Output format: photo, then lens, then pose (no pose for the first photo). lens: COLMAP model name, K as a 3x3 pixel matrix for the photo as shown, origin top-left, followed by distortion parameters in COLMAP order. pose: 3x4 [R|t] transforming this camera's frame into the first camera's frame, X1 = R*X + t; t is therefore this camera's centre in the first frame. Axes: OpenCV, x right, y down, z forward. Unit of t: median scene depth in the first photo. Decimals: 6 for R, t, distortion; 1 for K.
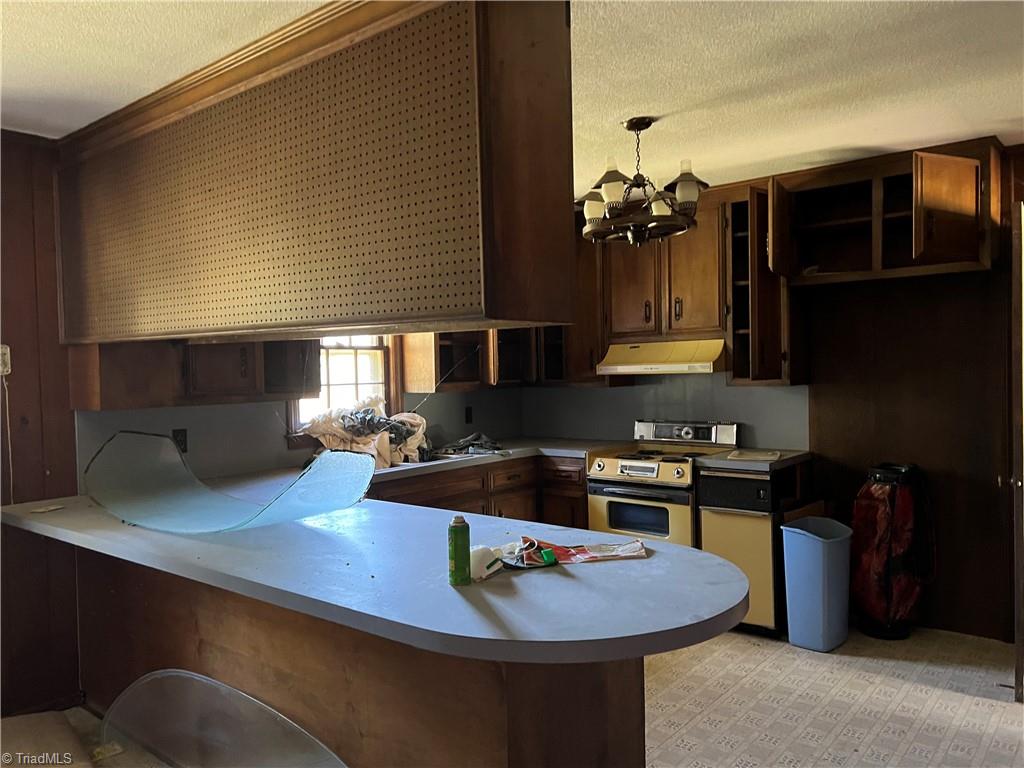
lens RADIAL K [[788.2, 0, 510.0], [0, 788.2, 388.2], [0, 0, 1]] dist [0.044484, -0.047589]
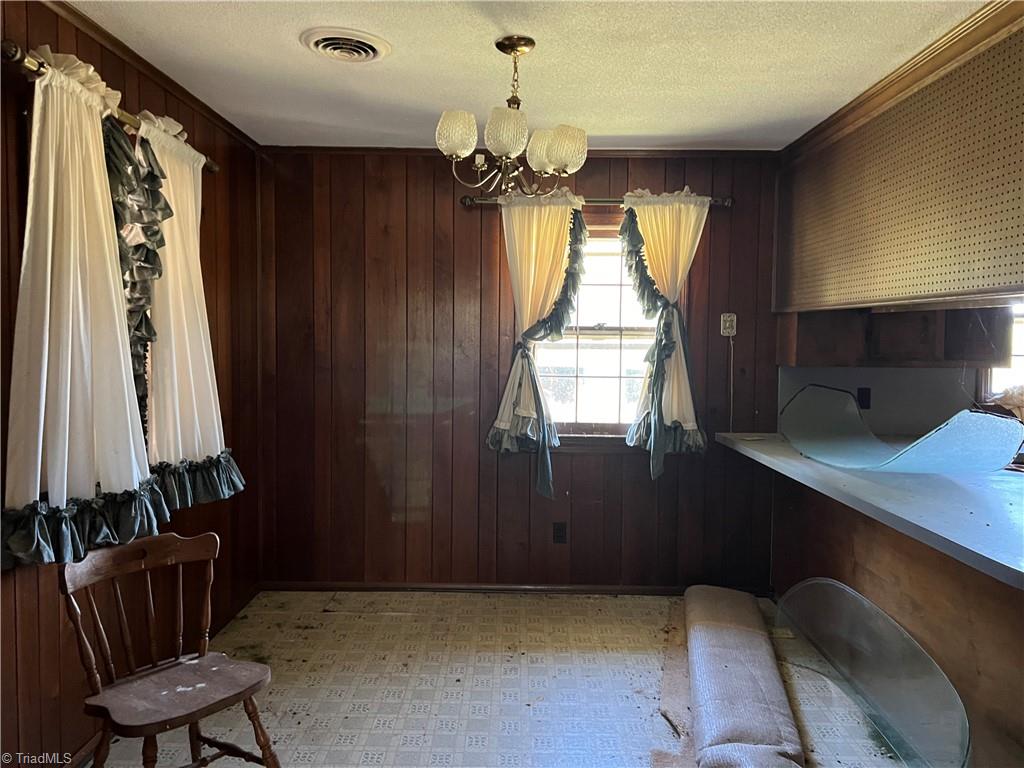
lens RADIAL K [[788.2, 0, 510.0], [0, 788.2, 388.2], [0, 0, 1]] dist [0.044484, -0.047589]
pose [[0.640354, 0.076813, -0.764230, 0.175114], [-0.047019, 0.997041, 0.060815, 0.009430], [0.766640, -0.003010, 0.642070, -0.165223]]
